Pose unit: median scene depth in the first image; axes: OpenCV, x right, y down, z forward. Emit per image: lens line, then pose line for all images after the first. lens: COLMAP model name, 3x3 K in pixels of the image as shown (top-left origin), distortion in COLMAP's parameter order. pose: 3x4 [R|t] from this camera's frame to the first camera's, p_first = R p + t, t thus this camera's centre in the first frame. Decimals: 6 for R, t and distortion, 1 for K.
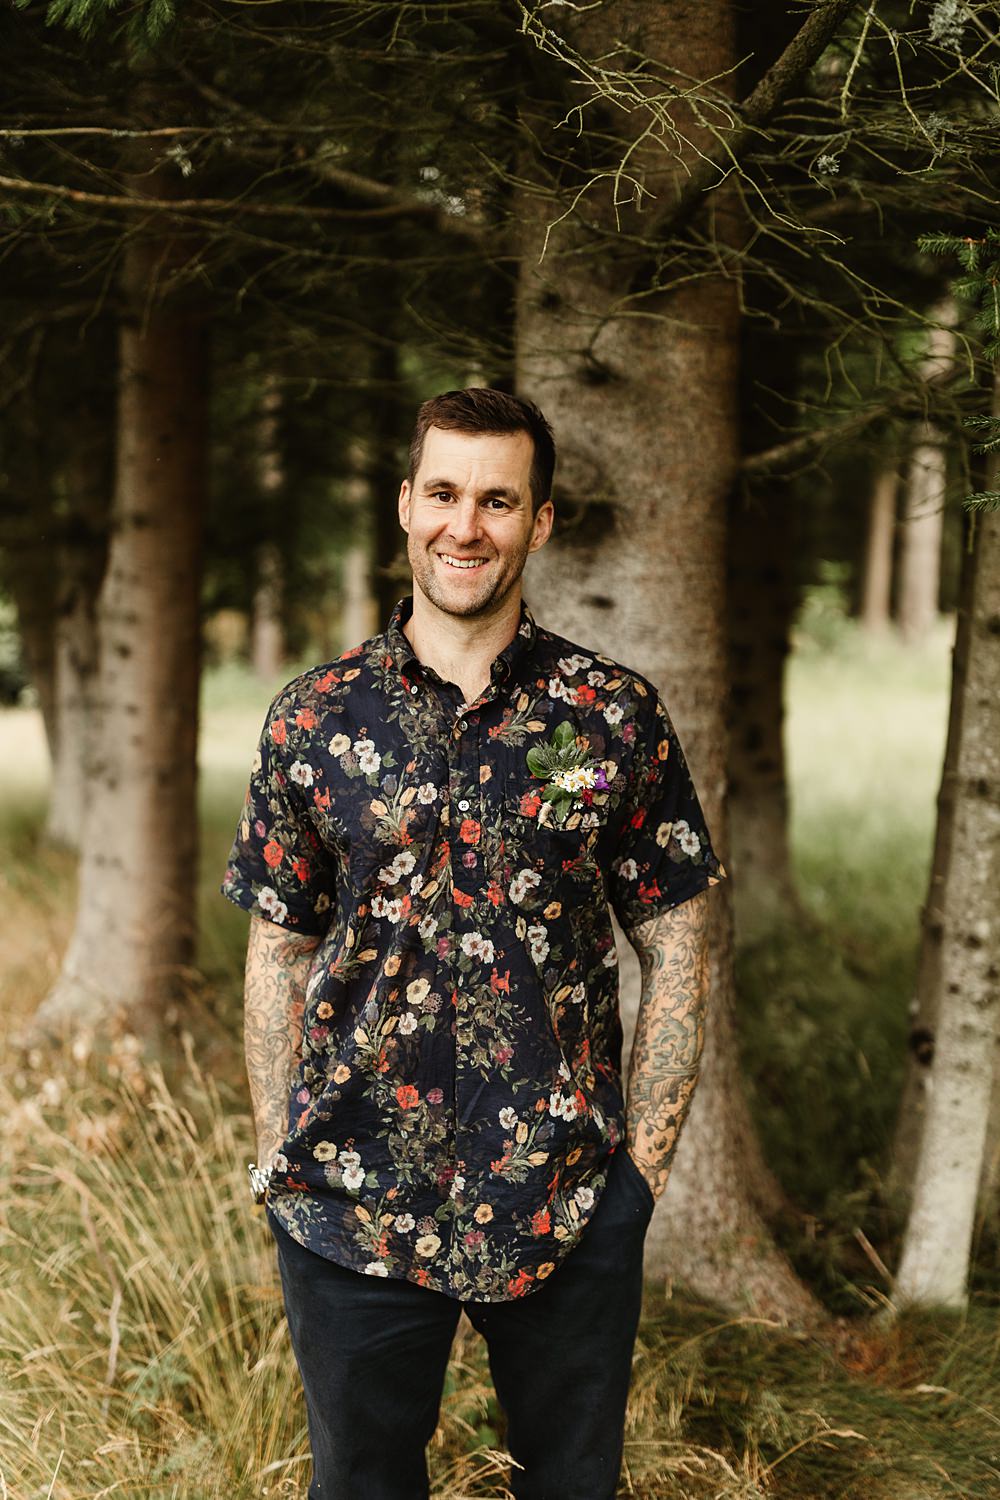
lens RADIAL K [[1438.0, 0, 500.0], [0, 1438.0, 750.0], [0, 0, 1]] dist [0.023911, 0.005803]
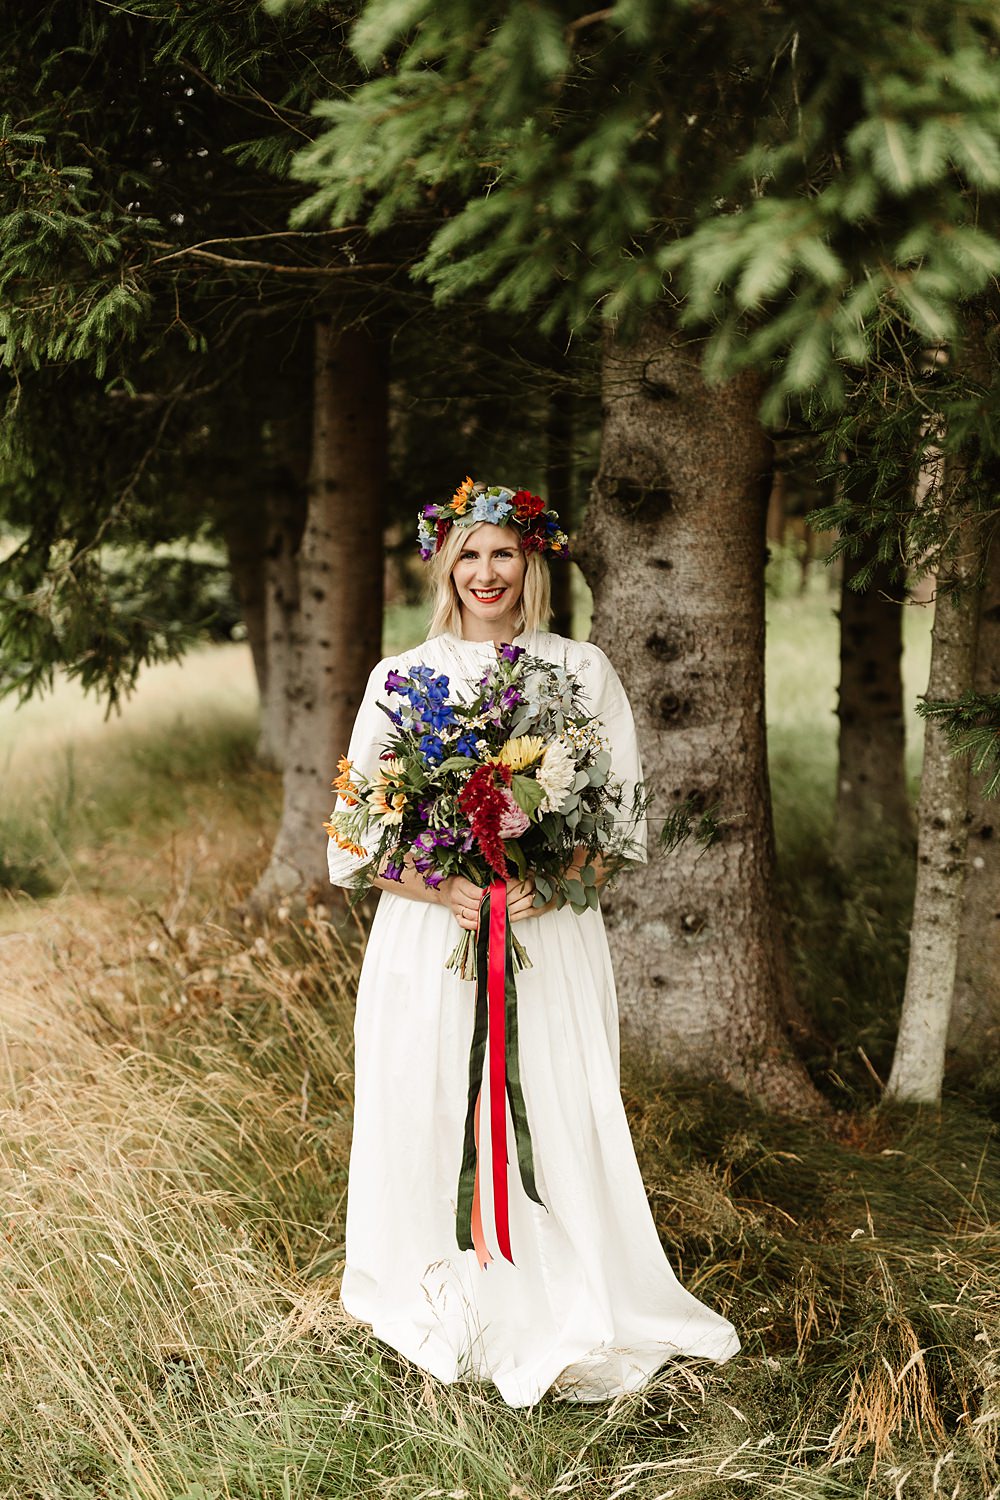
lens RADIAL K [[1517.4, 0, 500.0], [0, 1517.4, 750.0], [0, 0, 1]] dist [0.005973, 0.003251]
pose [[0.989454, 0.013196, -0.144245, 0.126941], [-0.007049, 0.999049, 0.043039, 0.008769], [0.144676, -0.041568, 0.988606, -0.405416]]
